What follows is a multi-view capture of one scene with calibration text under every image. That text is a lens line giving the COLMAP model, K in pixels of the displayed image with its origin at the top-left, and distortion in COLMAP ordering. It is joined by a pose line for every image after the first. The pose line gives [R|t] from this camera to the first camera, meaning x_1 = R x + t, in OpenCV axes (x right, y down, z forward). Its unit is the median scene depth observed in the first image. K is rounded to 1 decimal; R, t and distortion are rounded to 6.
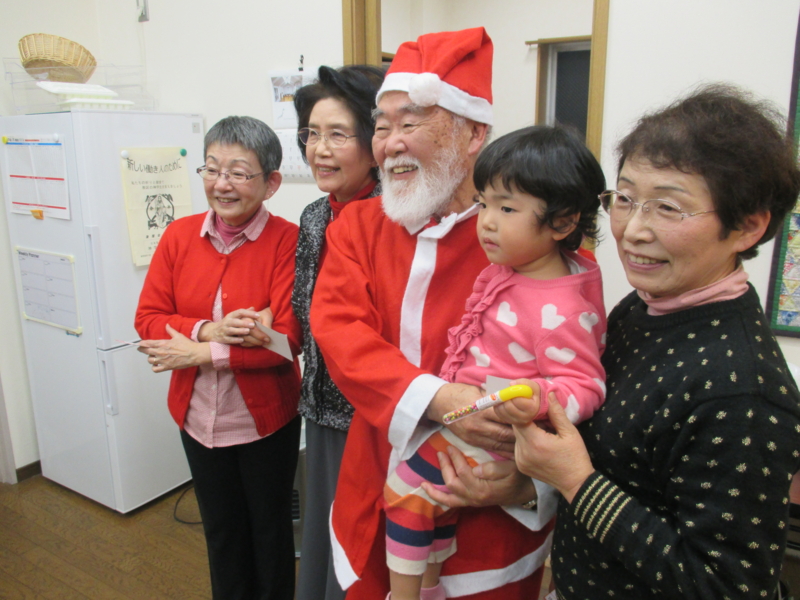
lens RADIAL K [[664.6, 0, 397.6], [0, 664.6, 300.2], [0, 0, 1]] dist [-0.044612, 0.005325]
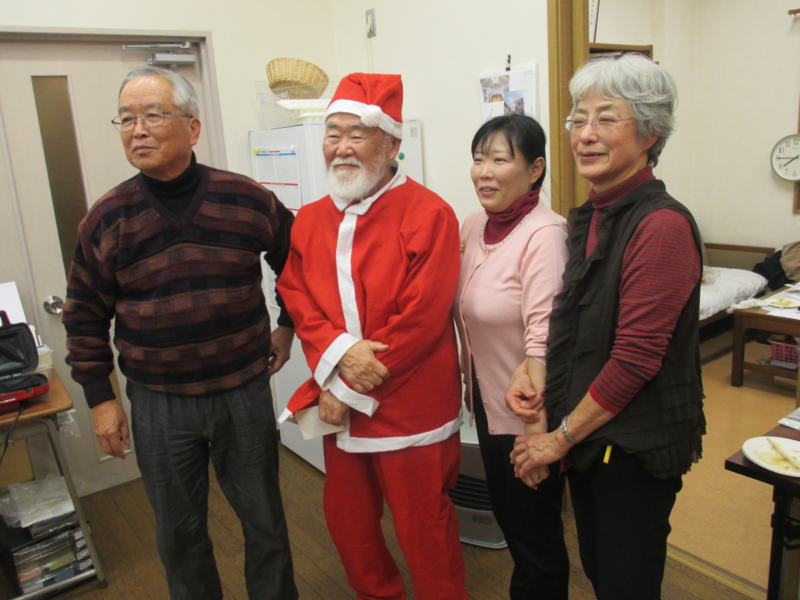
lens RADIAL K [[664.6, 0, 396.0], [0, 664.6, 298.4], [0, 0, 1]] dist [-0.044612, 0.005325]
pose [[0.929045, 0.028383, -0.368875, 0.075659], [-0.026907, 0.999596, 0.009144, -0.001666], [0.368986, 0.001430, 0.929434, -0.006453]]
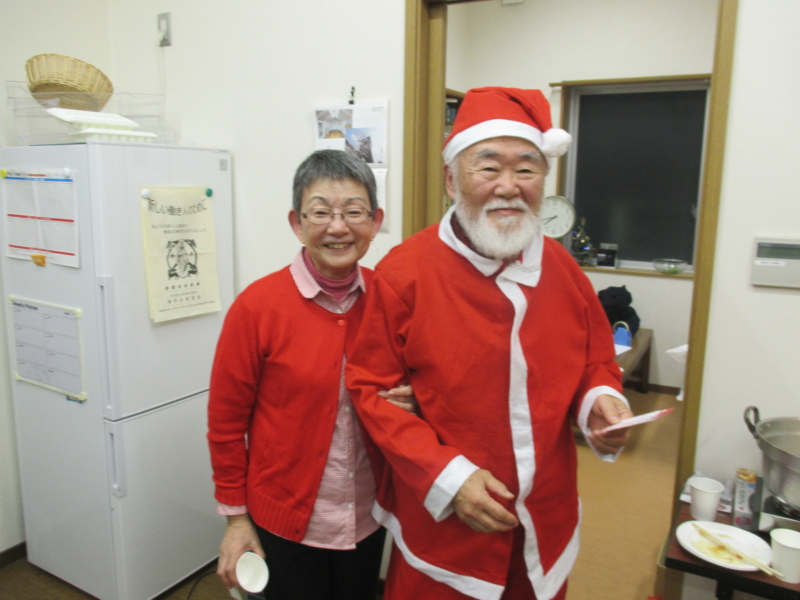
lens RADIAL K [[664.6, 0, 397.6], [0, 664.6, 298.2], [0, 0, 1]] dist [-0.044612, 0.005325]
pose [[0.999281, 0.013092, 0.035576, -0.109147], [-0.010856, 0.997995, -0.062354, -0.032814], [-0.036321, 0.061923, 0.997420, 0.127568]]
